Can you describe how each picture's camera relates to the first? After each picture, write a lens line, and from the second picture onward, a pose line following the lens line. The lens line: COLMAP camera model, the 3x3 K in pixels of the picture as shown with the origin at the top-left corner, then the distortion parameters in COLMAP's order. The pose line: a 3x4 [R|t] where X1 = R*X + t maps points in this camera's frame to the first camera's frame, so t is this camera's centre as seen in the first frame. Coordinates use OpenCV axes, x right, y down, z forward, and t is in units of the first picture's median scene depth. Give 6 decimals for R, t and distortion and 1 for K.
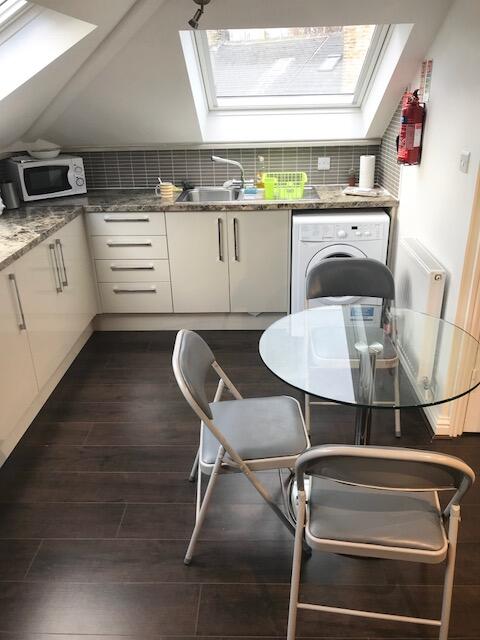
lens RADIAL K [[526.9, 0, 240.0], [0, 526.9, 320.0], [0, 0, 1]] dist [0.109689, -0.210759]
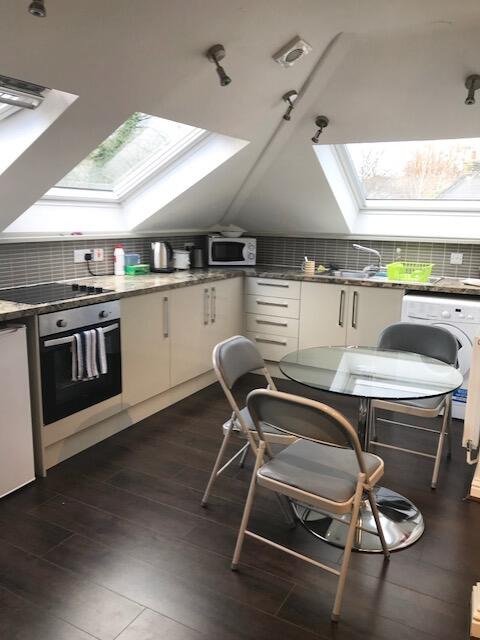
lens RADIAL K [[526.9, 0, 240.0], [0, 526.9, 320.0], [0, 0, 1]] dist [0.109689, -0.210759]
pose [[0.889949, 0.133340, -0.436132, 0.283839], [-0.222465, 0.961736, -0.159916, 0.115662], [0.398120, 0.239341, 0.885560, -0.140900]]
